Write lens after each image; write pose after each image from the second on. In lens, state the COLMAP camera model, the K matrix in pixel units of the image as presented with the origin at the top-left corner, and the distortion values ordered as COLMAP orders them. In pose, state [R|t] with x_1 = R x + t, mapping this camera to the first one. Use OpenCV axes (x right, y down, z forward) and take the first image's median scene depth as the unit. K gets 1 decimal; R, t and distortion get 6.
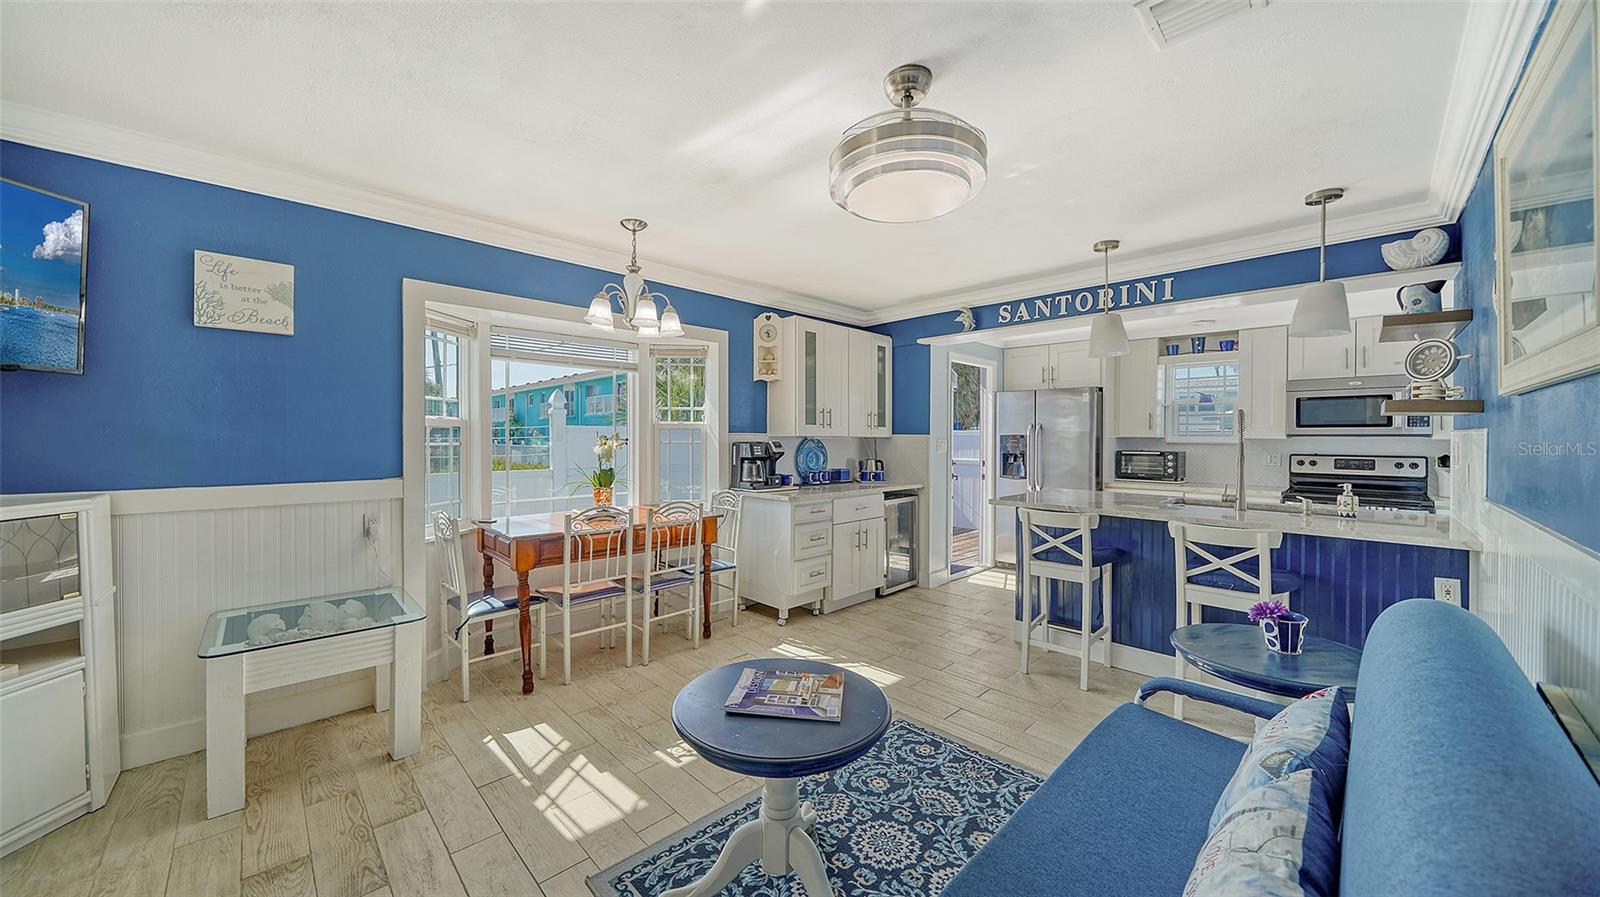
lens RADIAL K [[559.8, 0, 791.9], [0, 559.8, 436.4], [0, 0, 1]] dist [-0.001278, -0.001274]
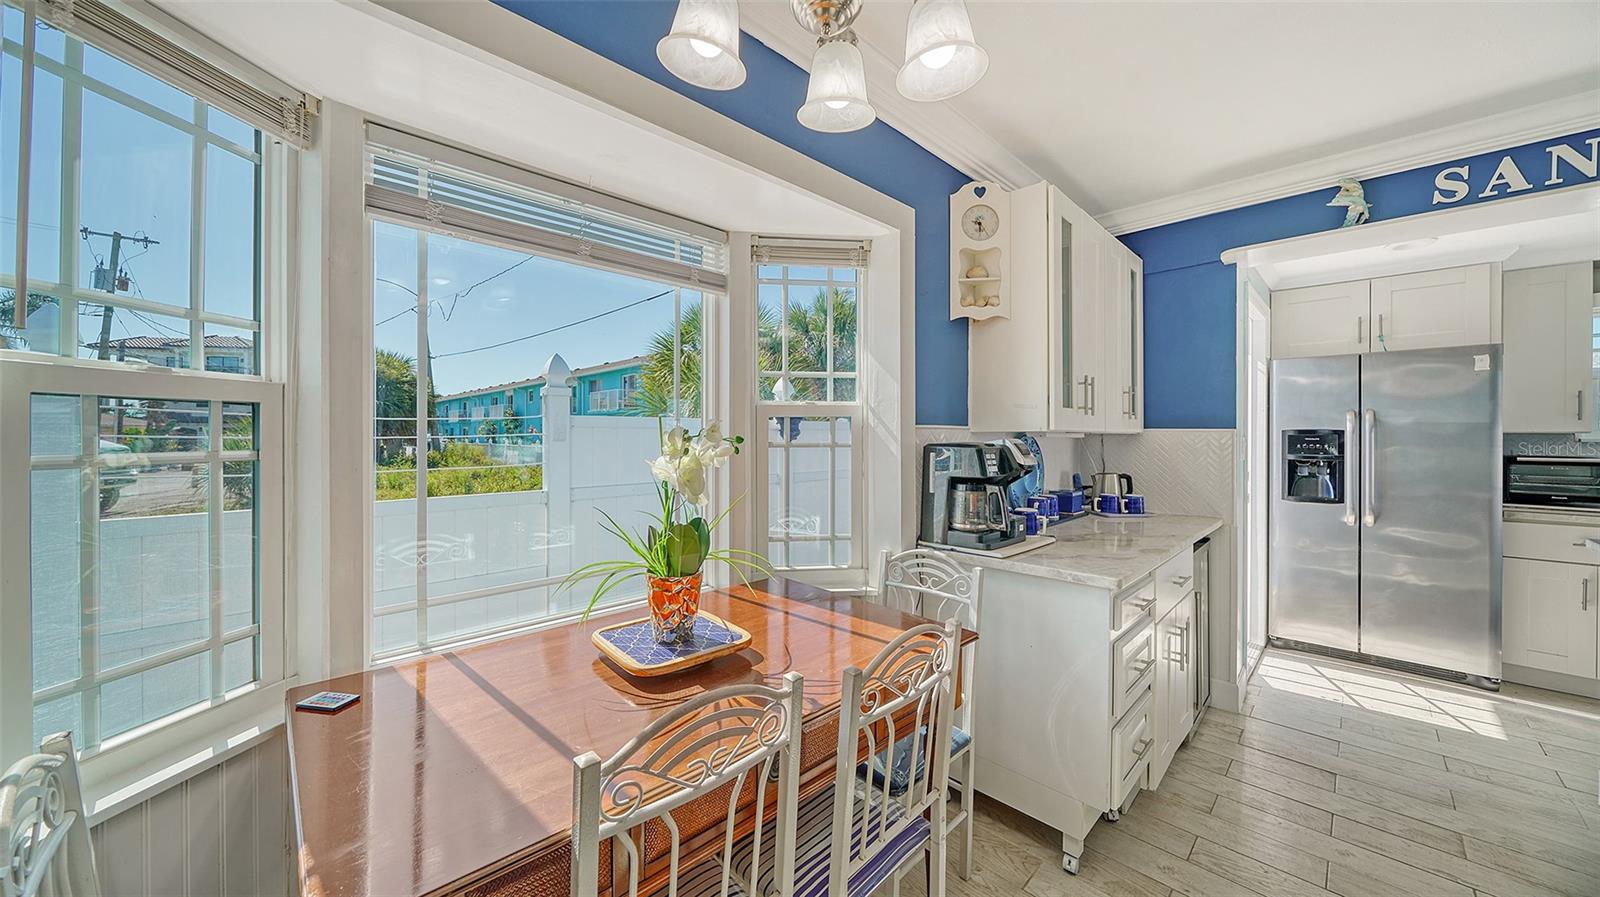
lens RADIAL K [[559.8, 0, 806.5], [0, 559.8, 438.4], [0, 0, 1]] dist [-0.001278, -0.001274]
pose [[0.999885, -0.002841, 0.014914, -0.213246], [0.002780, 0.999988, 0.004080, 0.003302], [-0.014926, -0.004038, 0.999880, 0.539218]]
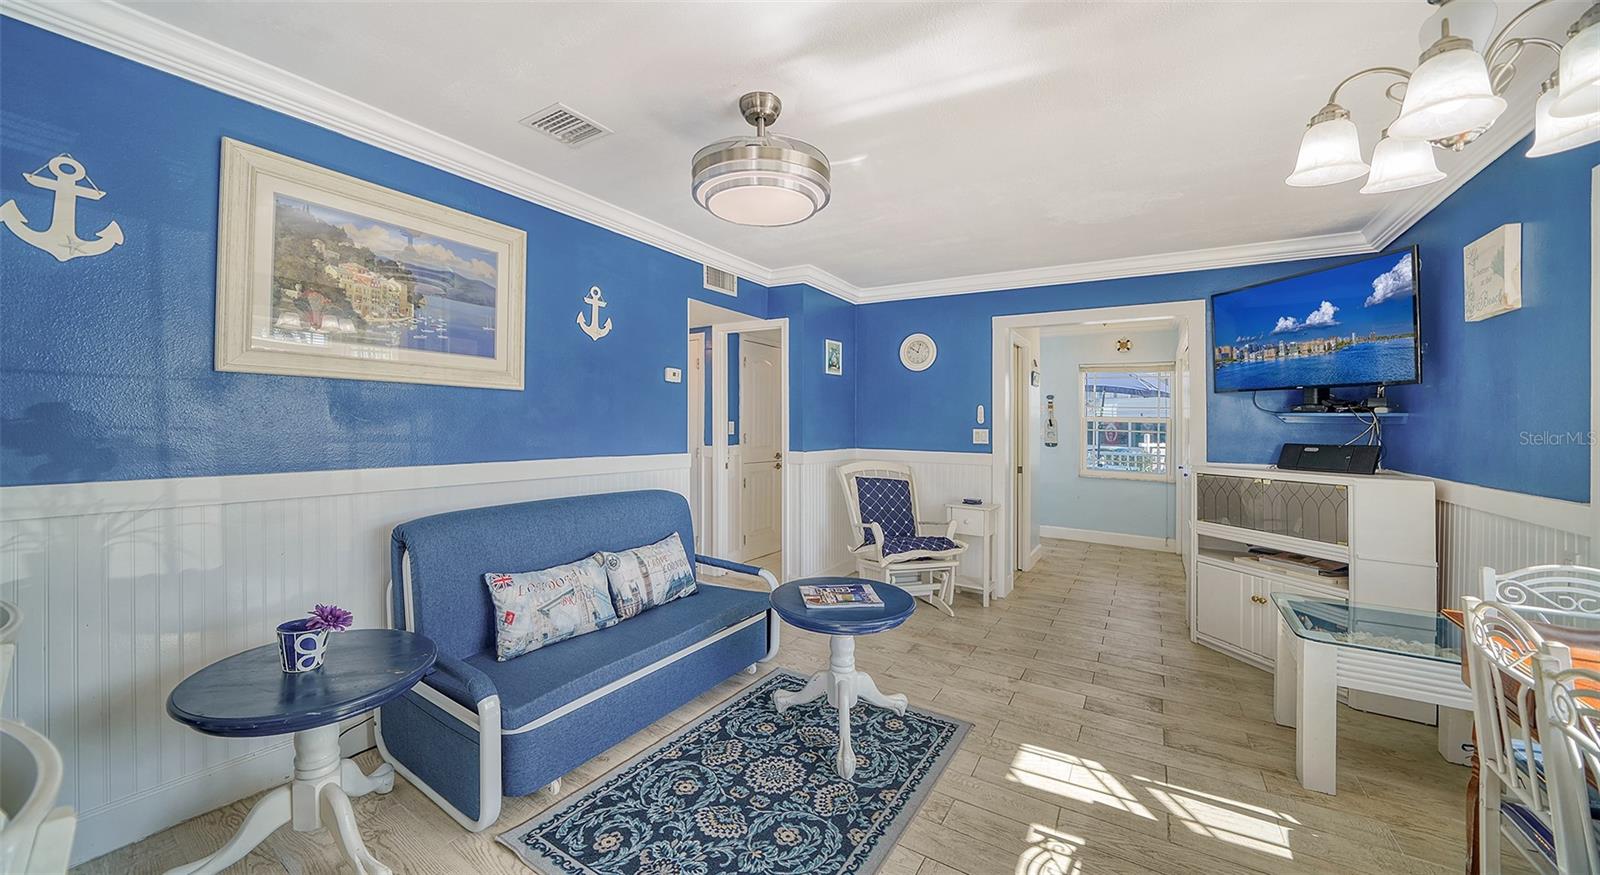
lens RADIAL K [[556.2, 0, 779.0], [0, 556.2, 406.0], [0, 0, 1]] dist [-0.023035, 0.000129]
pose [[-0.978163, -0.027176, -0.206055, 0.179288], [-0.020651, 0.999217, -0.033751, 0.005639], [0.206811, -0.028759, -0.977958, 0.923560]]
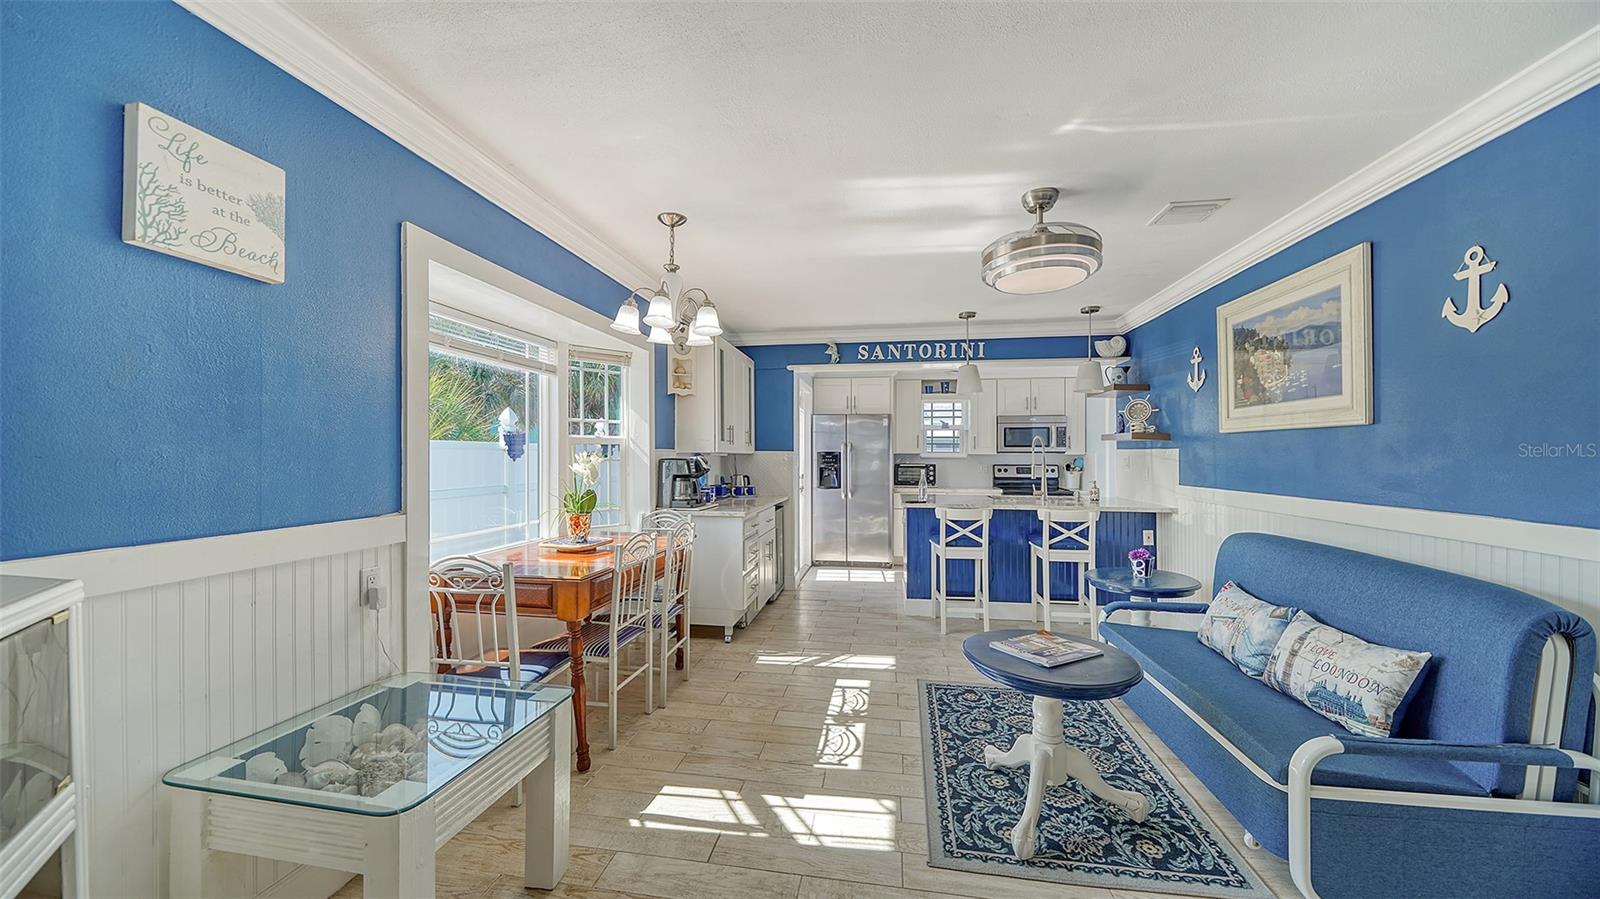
lens RADIAL K [[559.8, 0, 800.1], [0, 559.8, 445.0], [0, 0, 1]] dist [-0.001278, -0.001274]
pose [[0.804208, 0.008224, 0.594291, -0.478327], [0.001035, 0.999883, -0.015237, 0.001423], [-0.594347, 0.012869, 0.804106, 0.109212]]
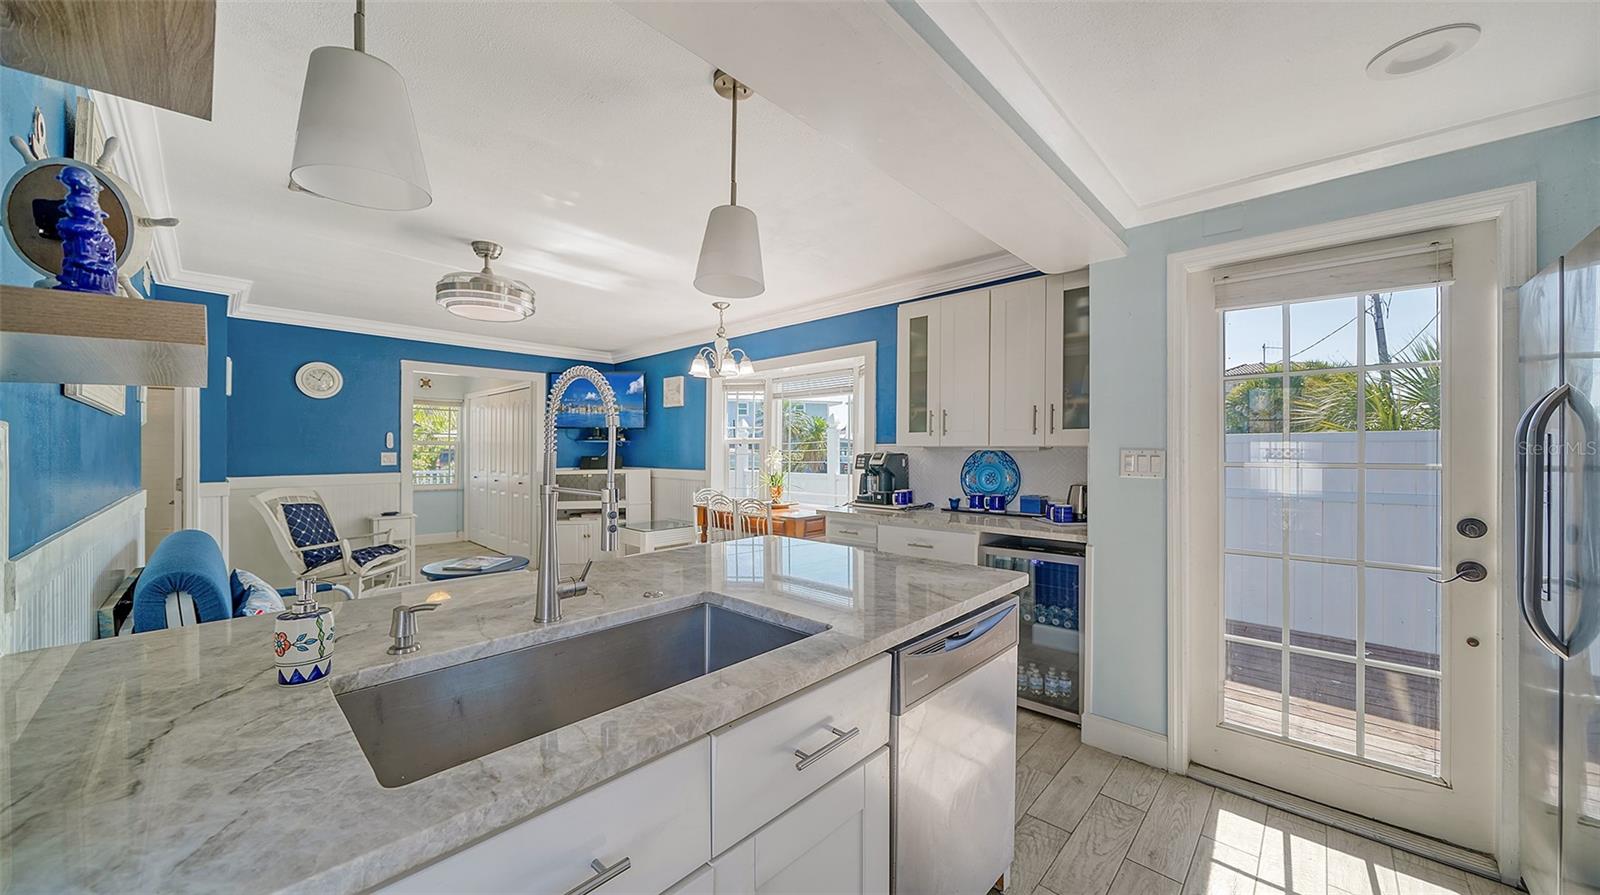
lens RADIAL K [[559.8, 0, 800.6], [0, 559.8, 446.0], [0, 0, 1]] dist [-0.001278, -0.001274]
pose [[0.047086, -0.009850, -0.998842, 0.876278], [0.002785, 0.999949, -0.009730, 0.005881], [0.998887, -0.002323, 0.047111, 0.837483]]
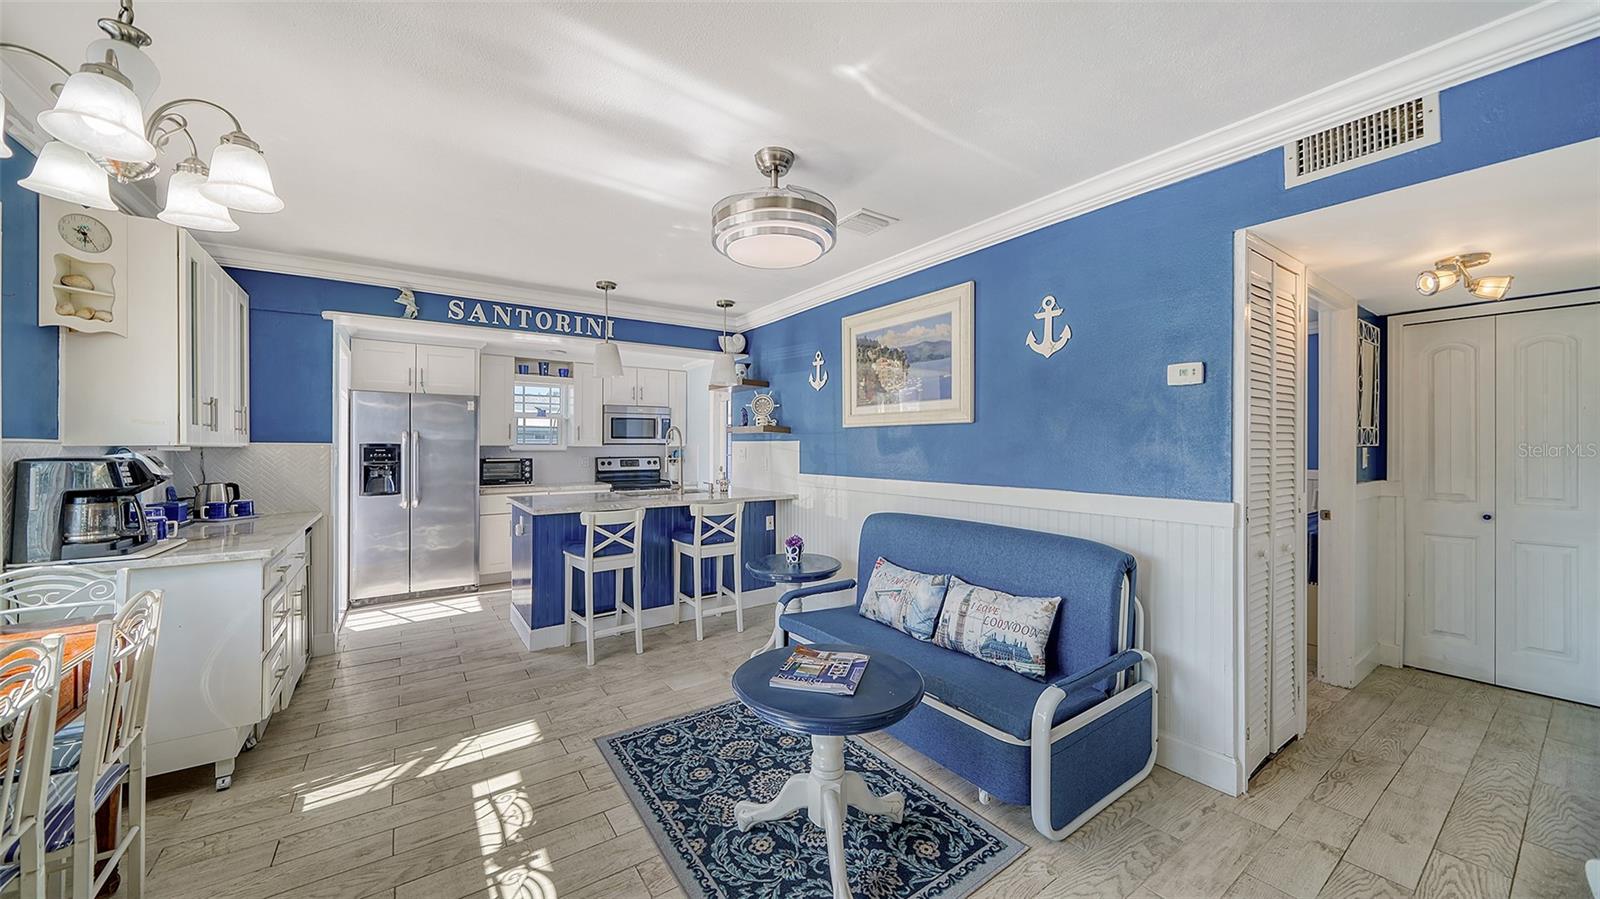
lens RADIAL K [[559.8, 0, 790.0], [0, 559.8, 439.5], [0, 0, 1]] dist [-0.001278, -0.001274]
pose [[0.169966, 0.007952, 0.985418, -0.439035], [0.002587, 0.999960, -0.008515, -0.000047], [-0.985447, 0.003997, 0.169938, 0.332906]]
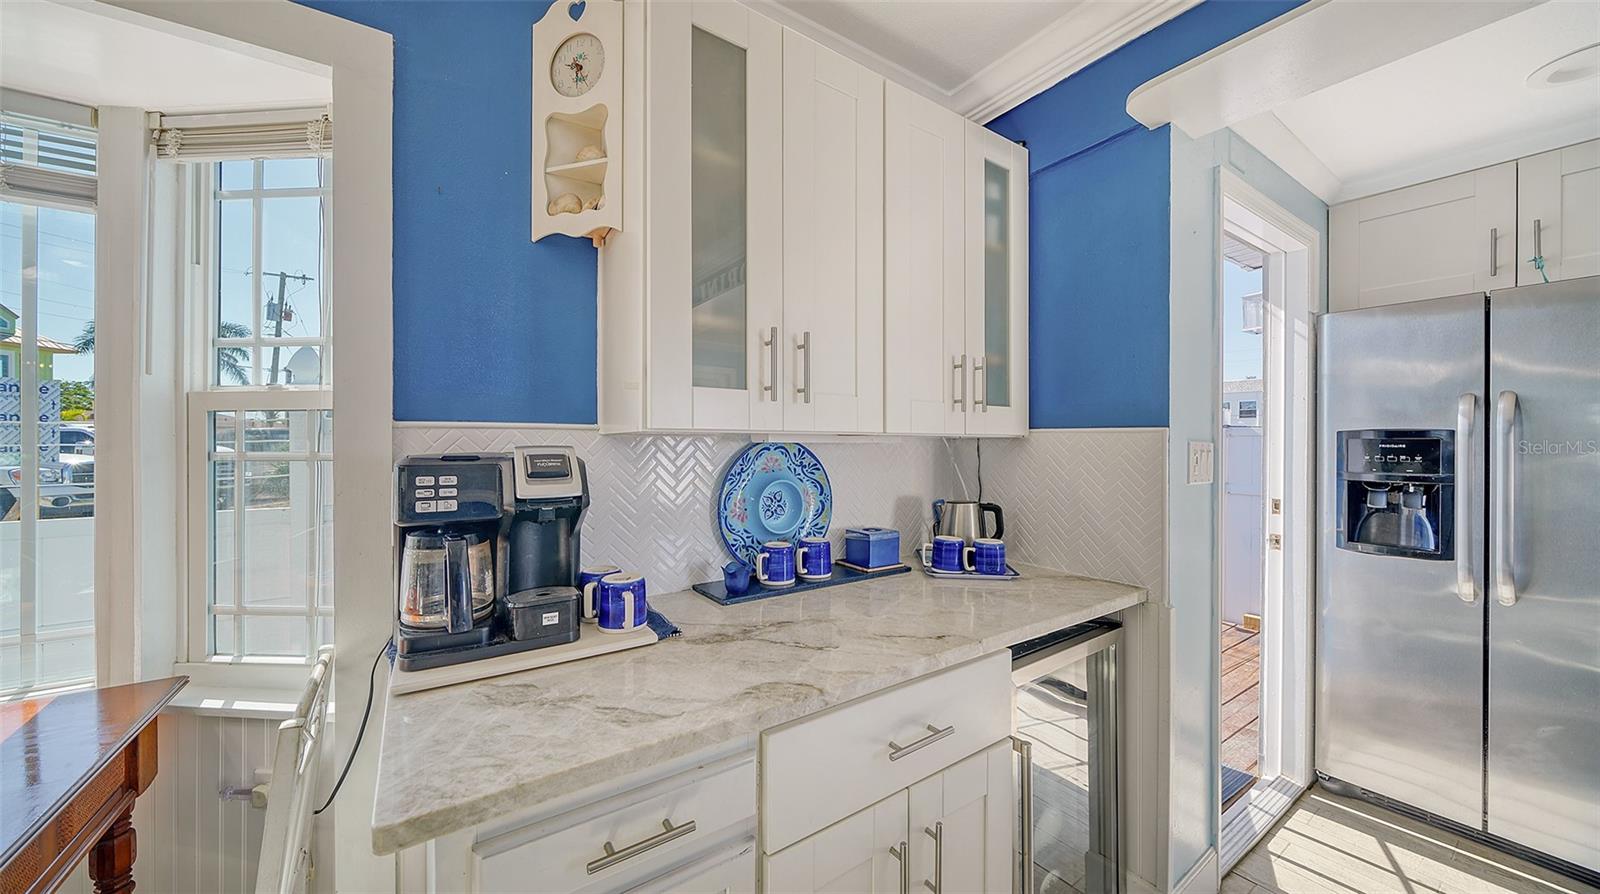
lens RADIAL K [[559.8, 0, 786.9], [0, 559.8, 445.1], [0, 0, 1]] dist [-0.001278, -0.001274]
pose [[0.983125, -0.003898, -0.182895, 0.118456], [0.004780, 0.999979, 0.004380, 0.004966], [0.182874, -0.005180, 0.983123, 0.786005]]
